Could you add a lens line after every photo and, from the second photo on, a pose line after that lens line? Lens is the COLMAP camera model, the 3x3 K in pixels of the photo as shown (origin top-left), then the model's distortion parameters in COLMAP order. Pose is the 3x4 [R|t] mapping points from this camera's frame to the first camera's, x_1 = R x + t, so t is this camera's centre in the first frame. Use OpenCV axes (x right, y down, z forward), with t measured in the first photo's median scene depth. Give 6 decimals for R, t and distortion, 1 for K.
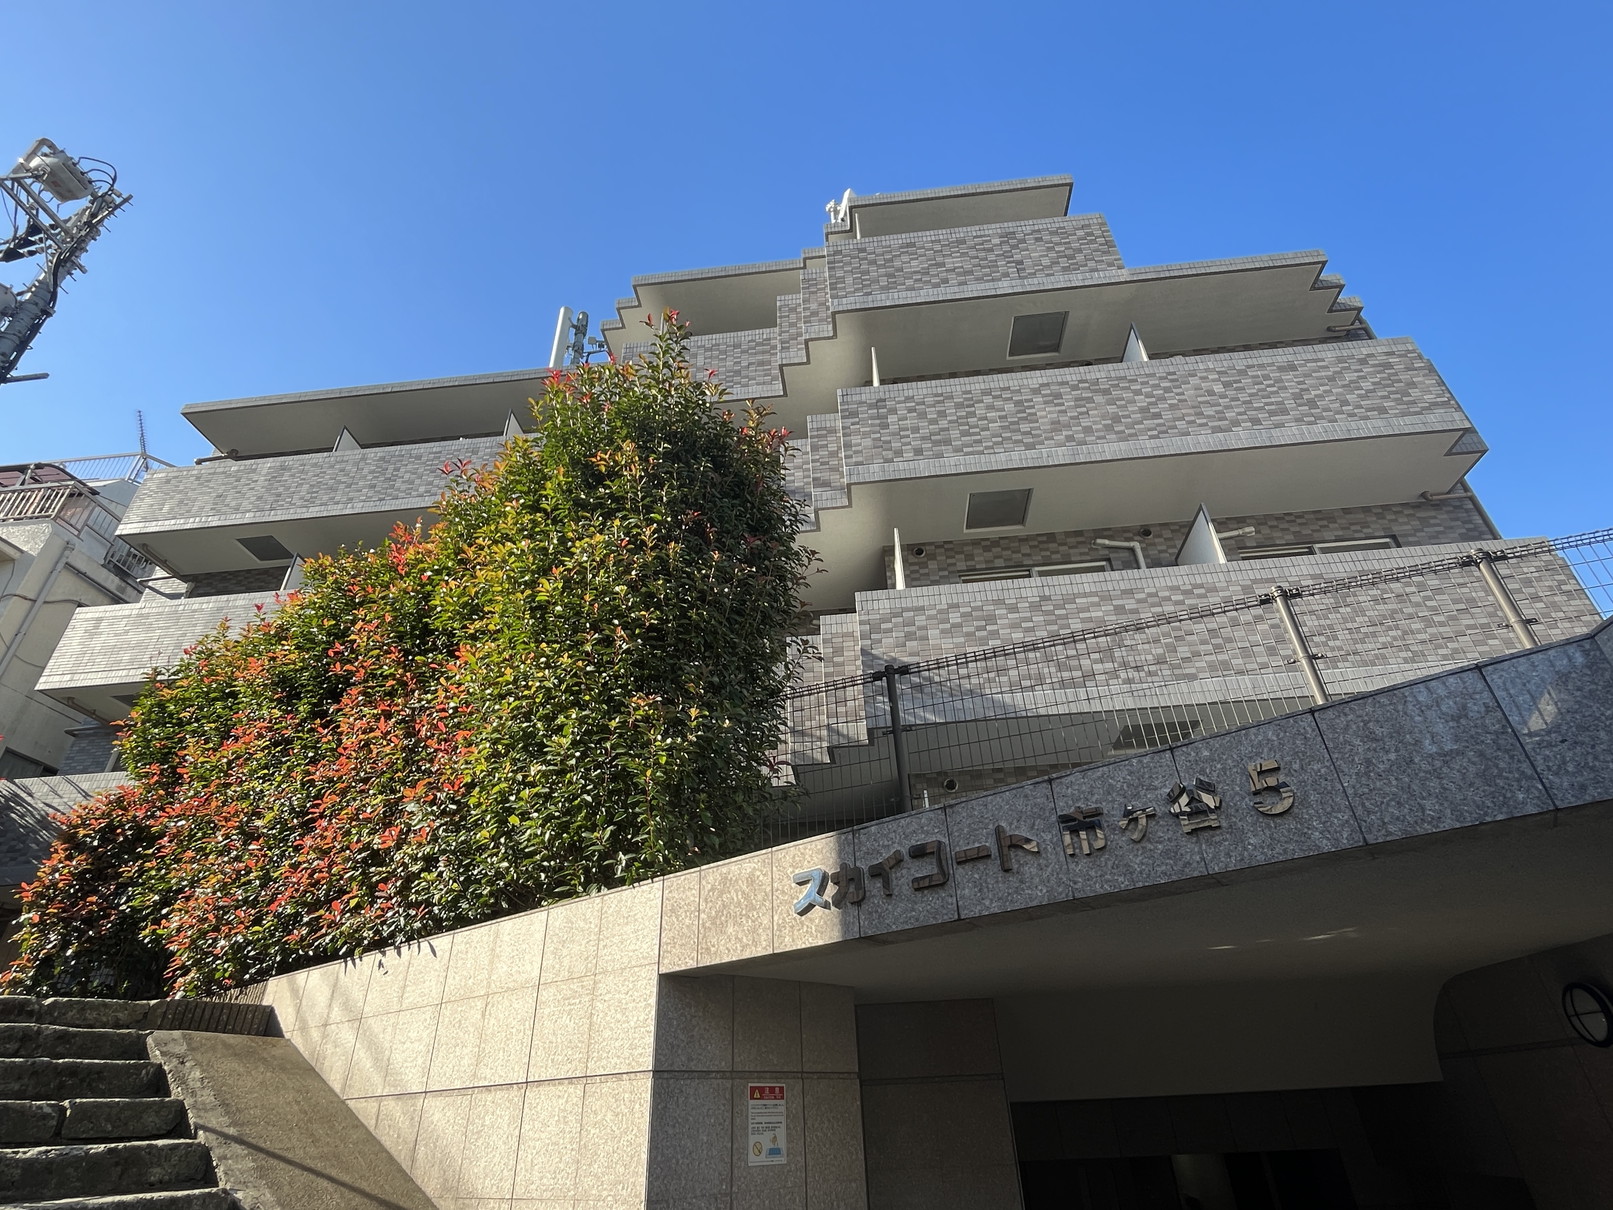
lens RADIAL K [[803.6, 0, 810.5], [0, 803.6, 600.0], [0, 0, 1]] dist [-0.001673, -0.000244]
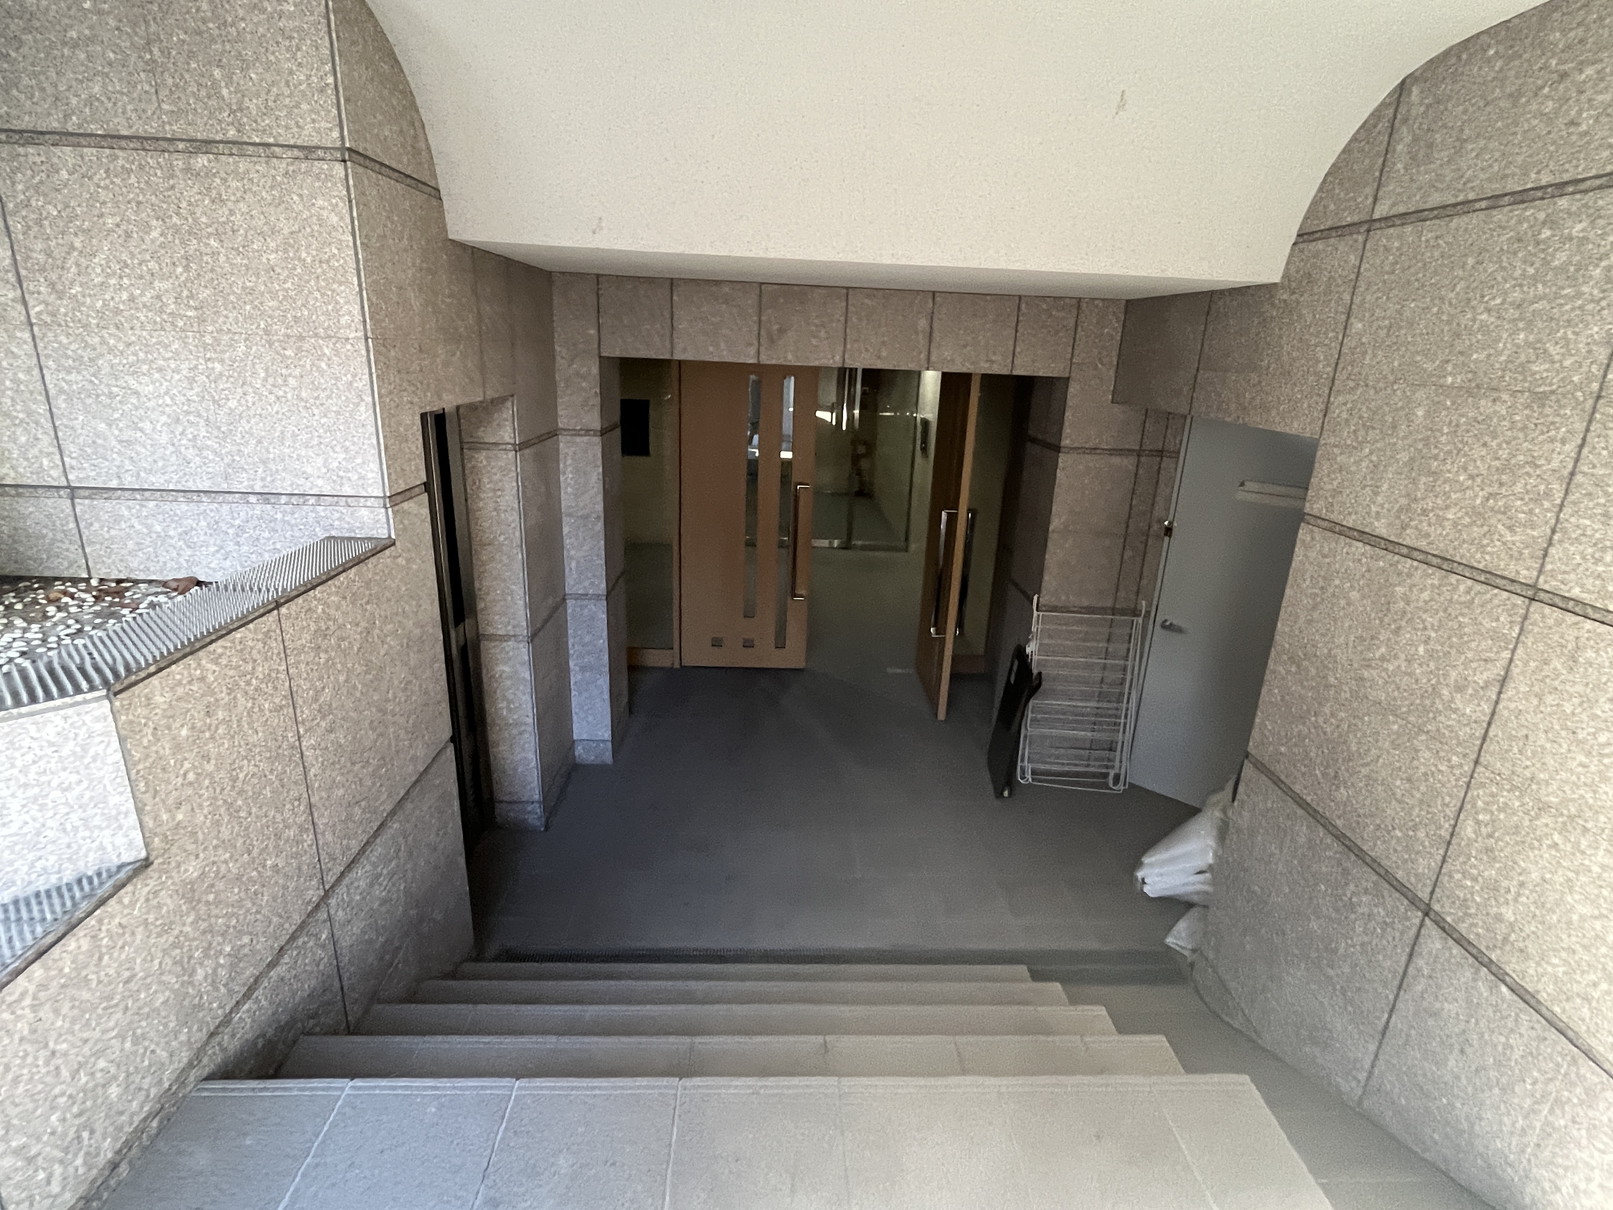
lens RADIAL K [[804.8, 0, 806.5], [0, 804.8, 605.0], [0, 0, 1]] dist [-0.000365, 0.000641]
pose [[0.988694, 0.041181, 0.144184, 0.439550], [-0.137855, 0.627955, 0.765943, 0.397943], [-0.058999, -0.777160, 0.626532, 0.551363]]
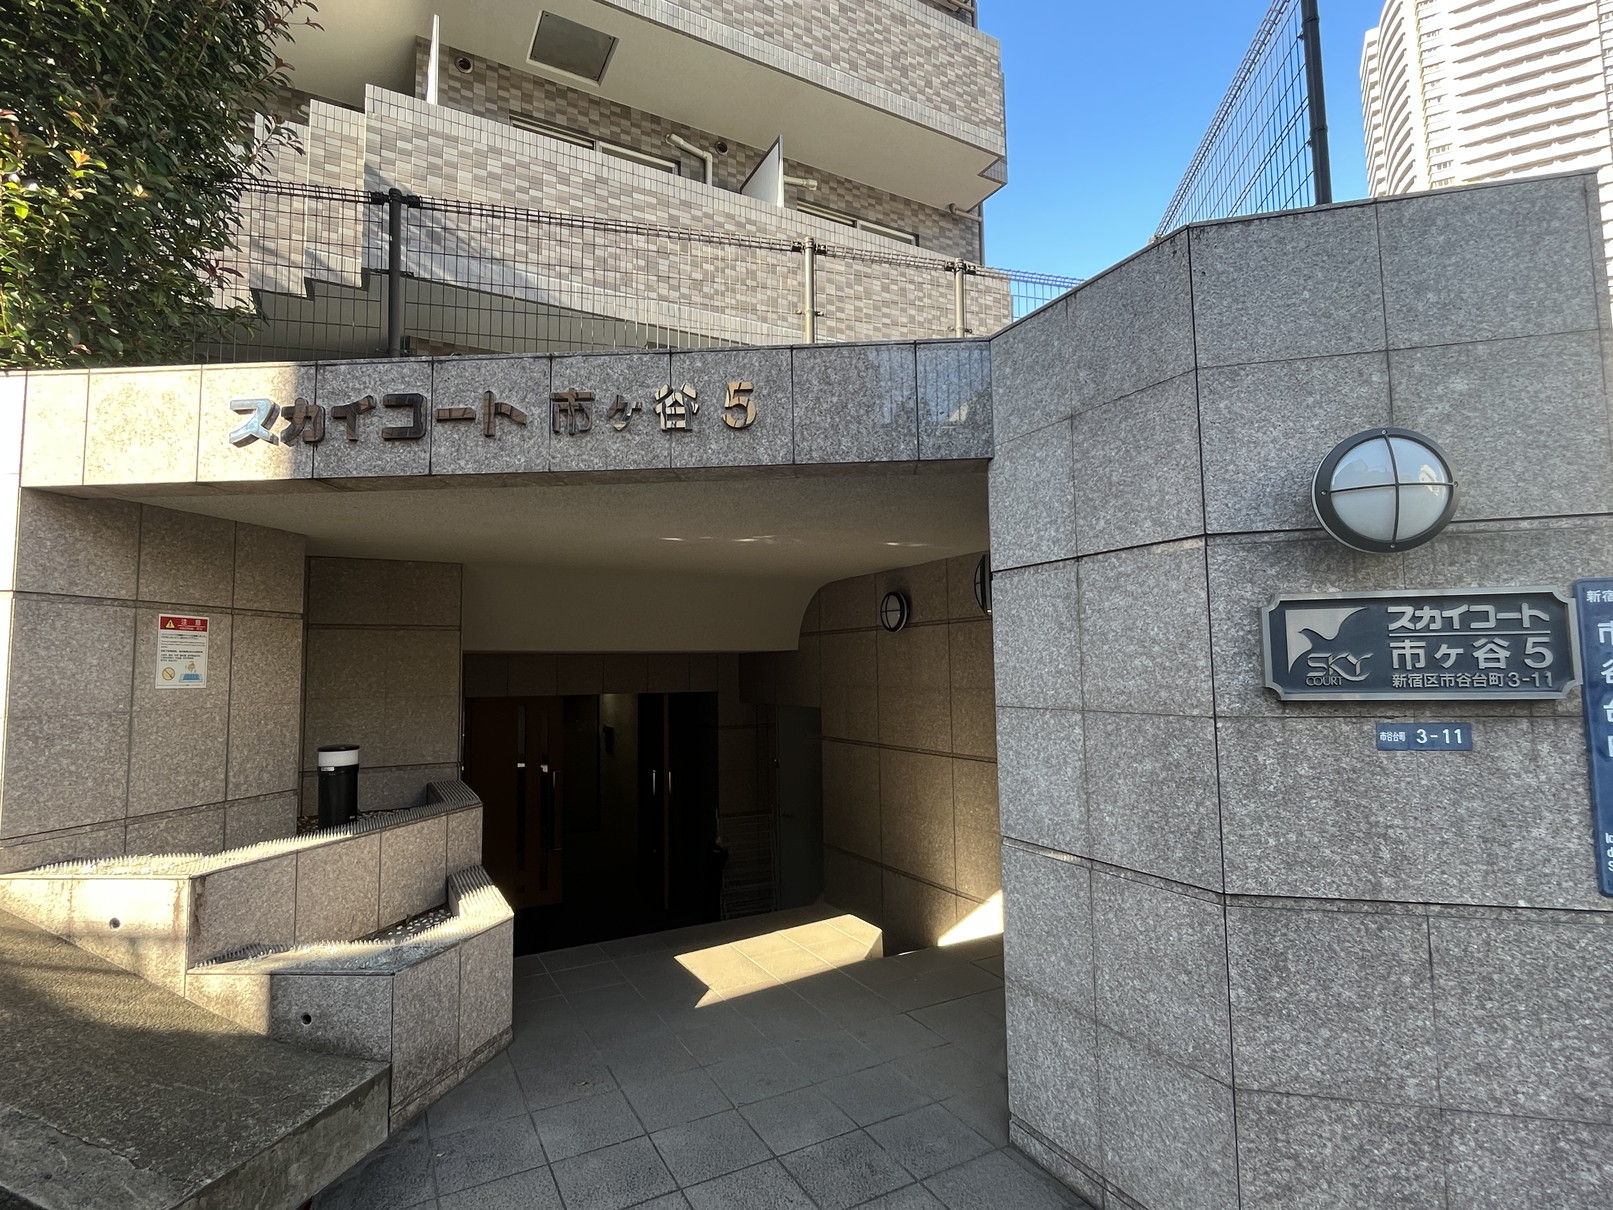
lens RADIAL K [[804.8, 0, 806.5], [0, 804.8, 605.0], [0, 0, 1]] dist [-0.000365, 0.000641]
pose [[0.829588, 0.075361, 0.553266, 0.026408], [-0.319126, 0.877067, 0.359043, 0.027639], [-0.458194, -0.474420, 0.751654, -0.022948]]
